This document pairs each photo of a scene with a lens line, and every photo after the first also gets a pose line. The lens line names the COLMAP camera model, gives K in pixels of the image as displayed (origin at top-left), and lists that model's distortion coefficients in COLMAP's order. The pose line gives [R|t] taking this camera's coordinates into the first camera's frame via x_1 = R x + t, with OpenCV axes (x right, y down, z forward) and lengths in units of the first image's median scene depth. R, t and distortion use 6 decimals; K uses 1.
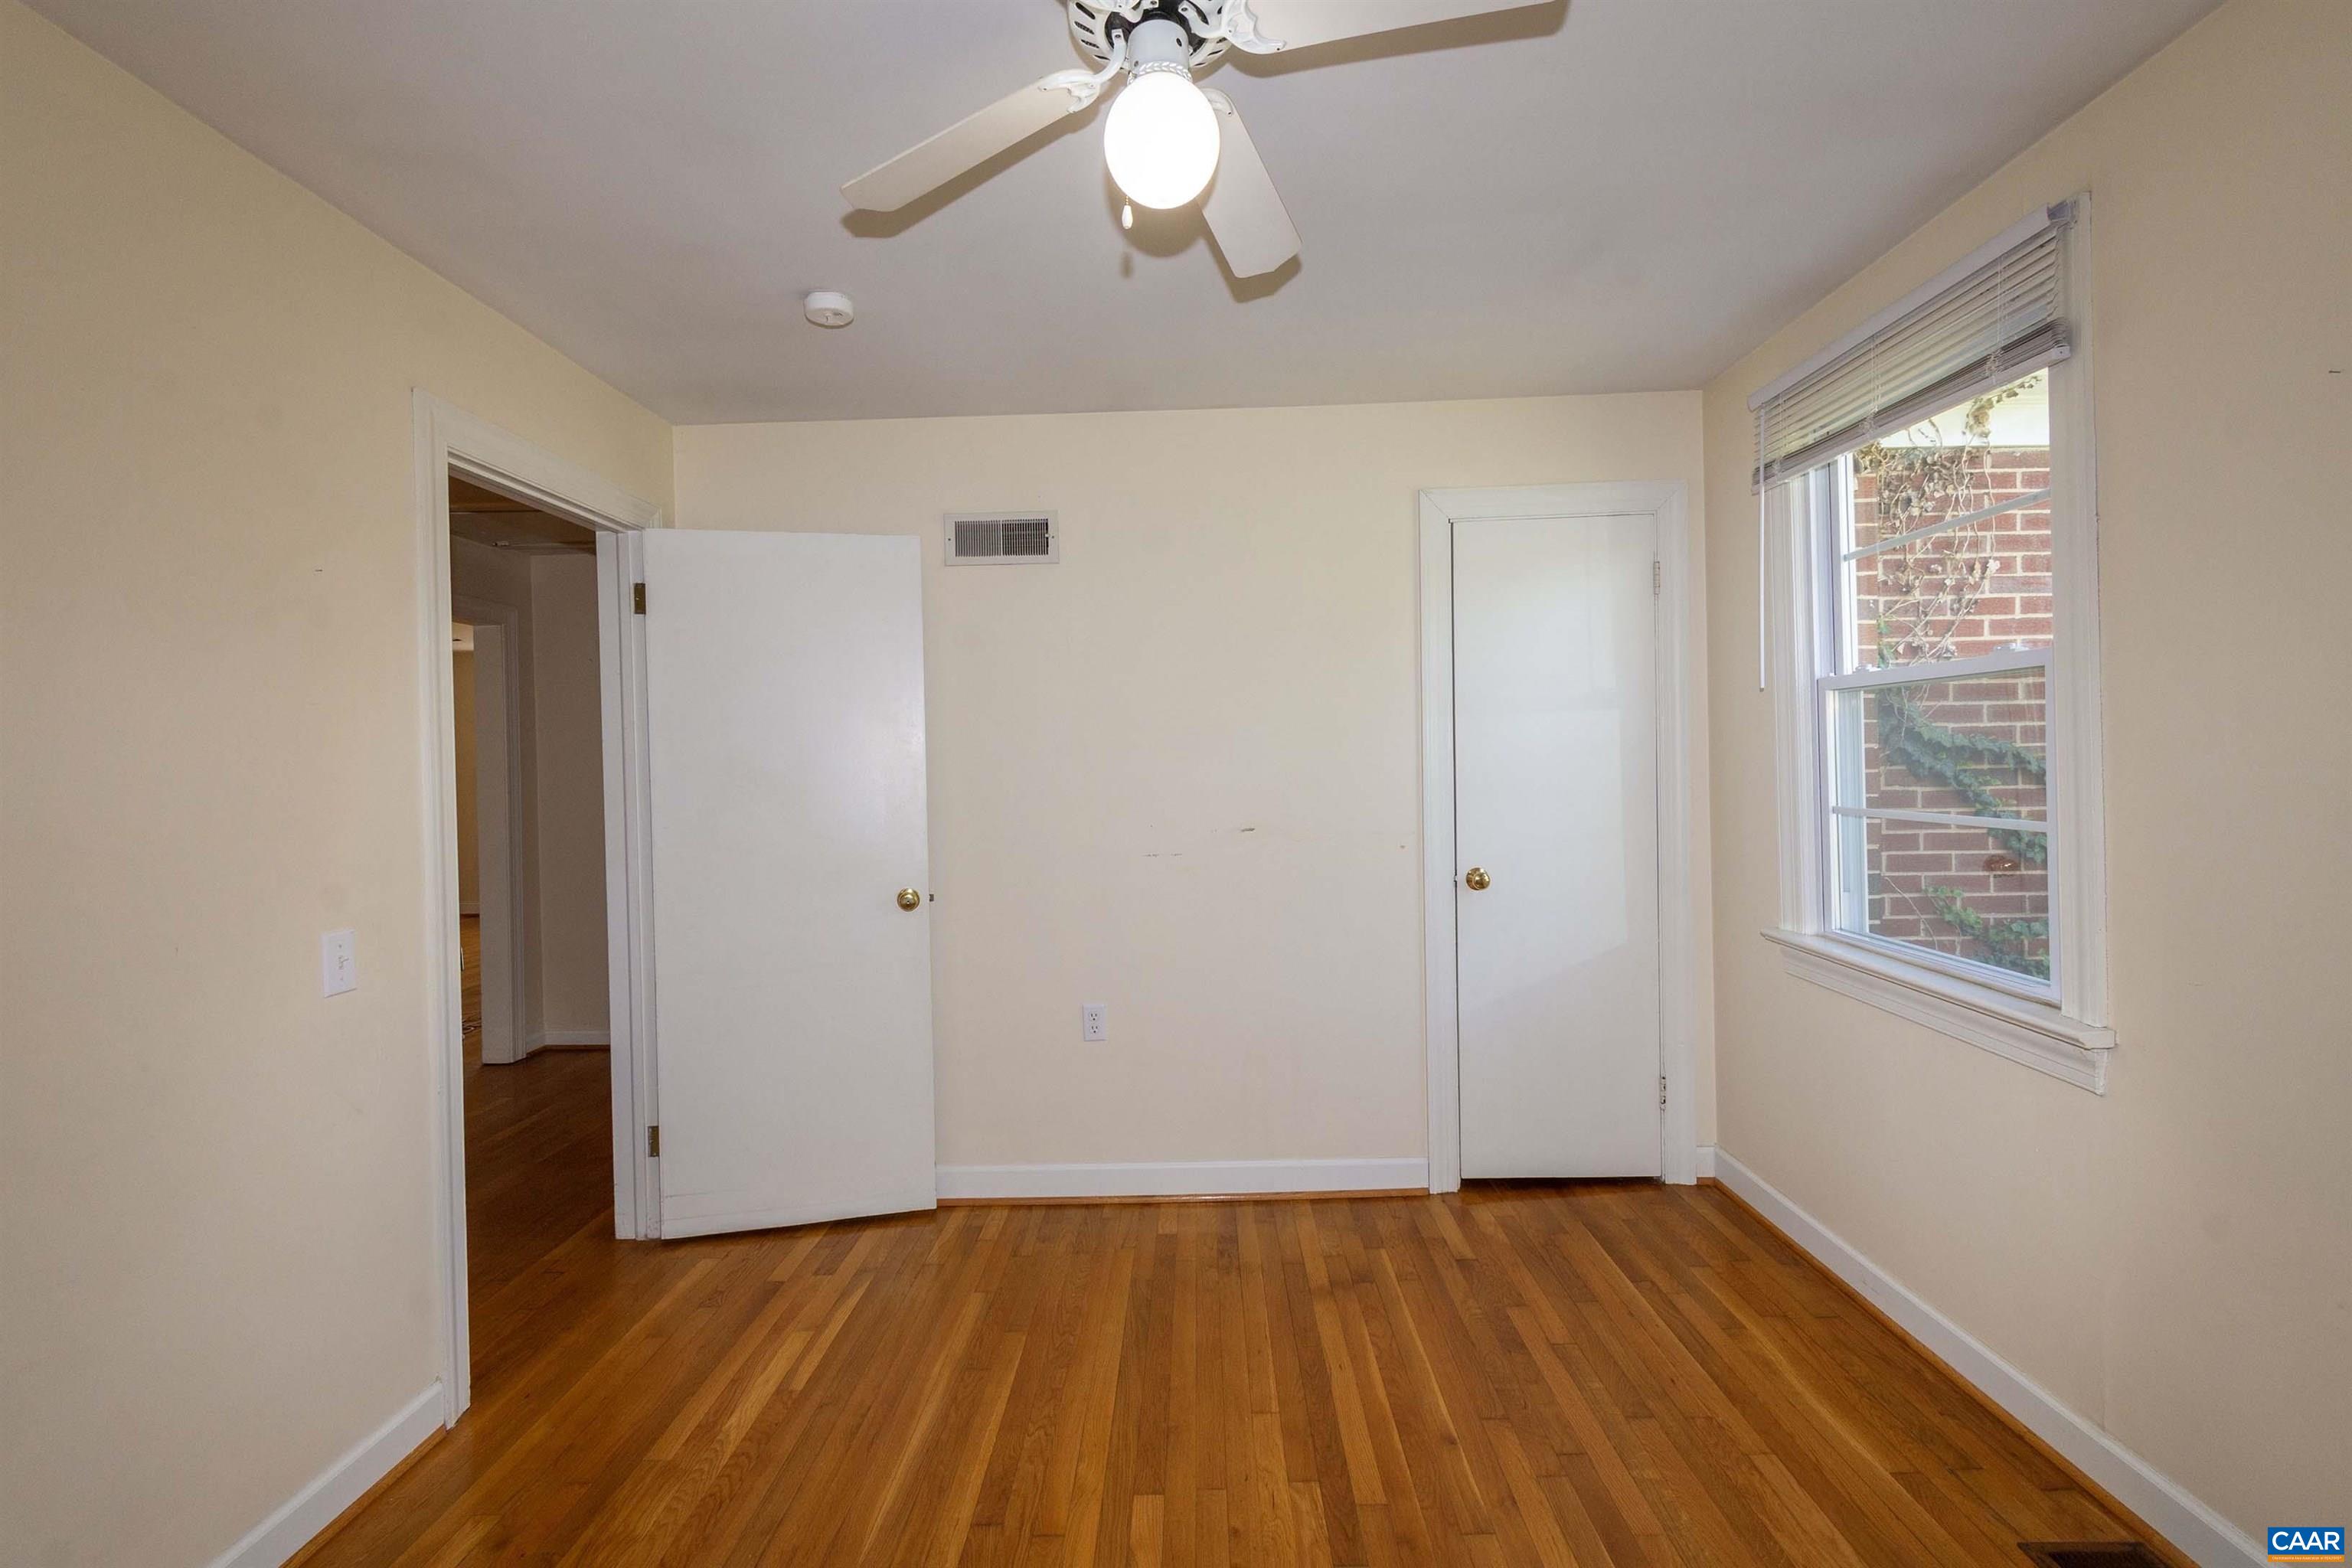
lens RADIAL K [[1042.0, 0, 1175.7], [0, 1042.0, 772.4], [0, 0, 1]] dist [0.001973, 0.000139]
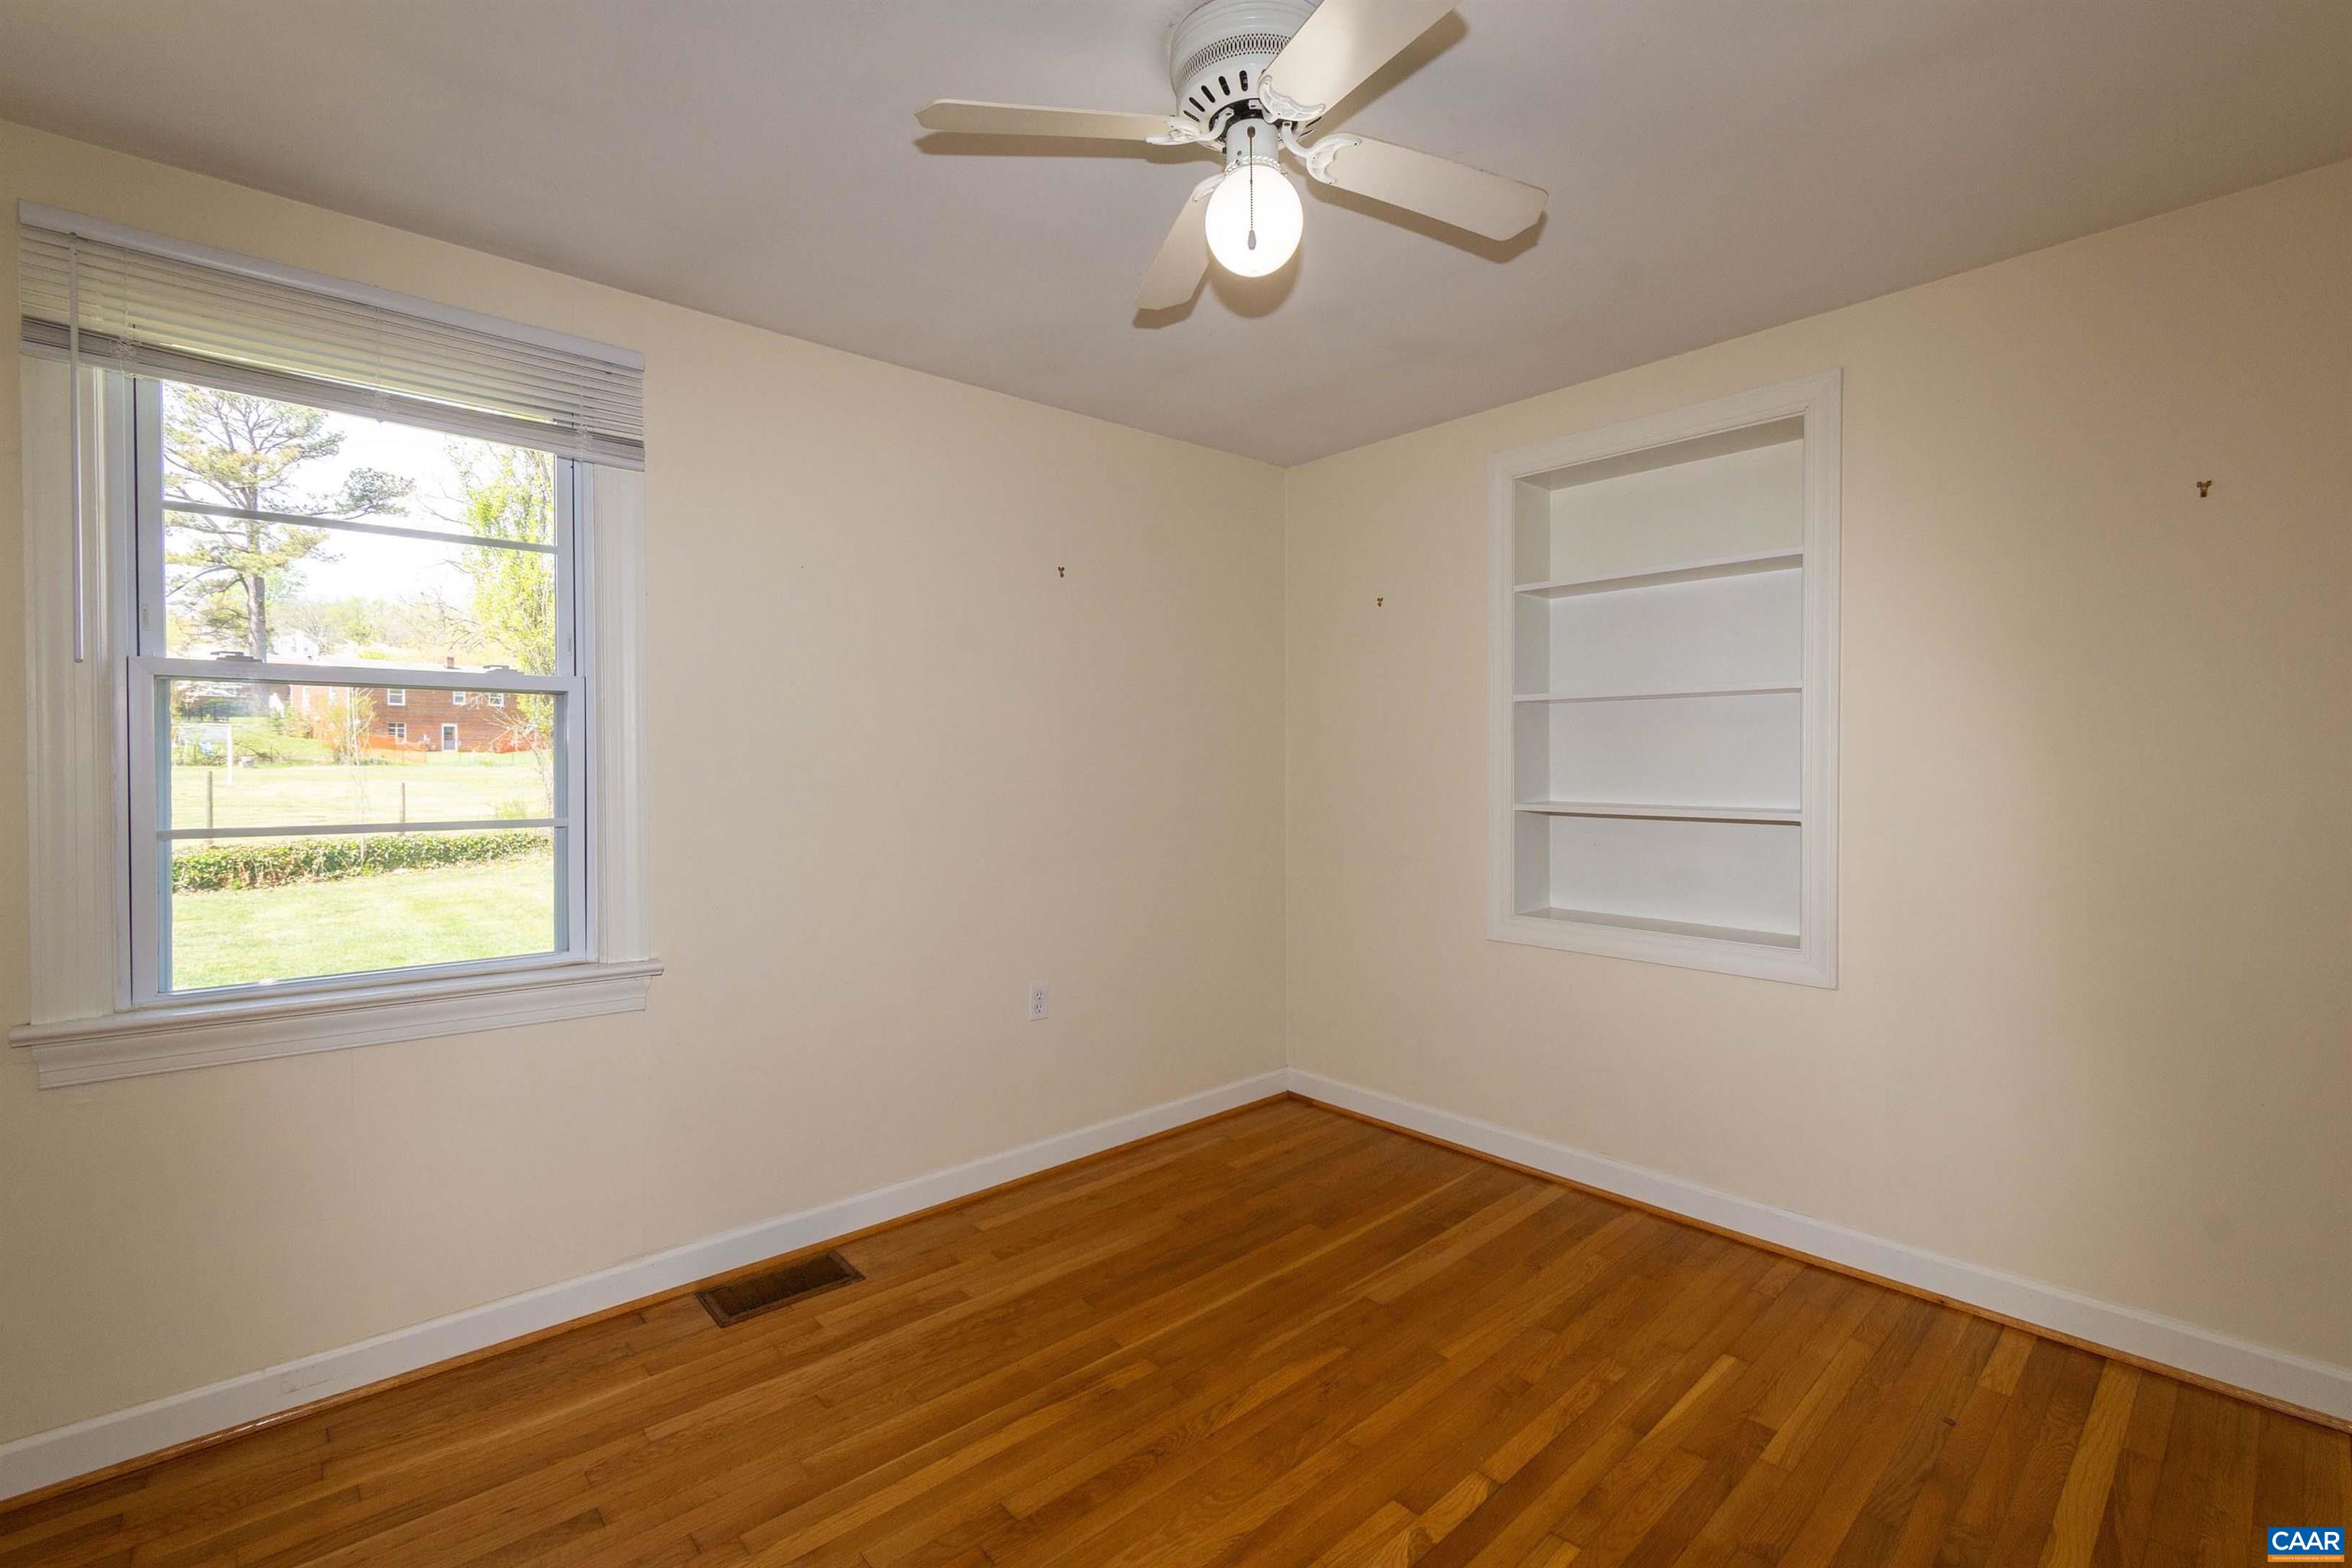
lens RADIAL K [[1042.0, 0, 1174.5], [0, 1042.0, 780.6], [0, 0, 1]] dist [0.001973, 0.000139]
pose [[-0.694433, 0.011714, 0.719462, -0.554362], [0.016100, 0.999870, -0.000740, 0.011229], [-0.719377, 0.011070, -0.694531, 1.327965]]
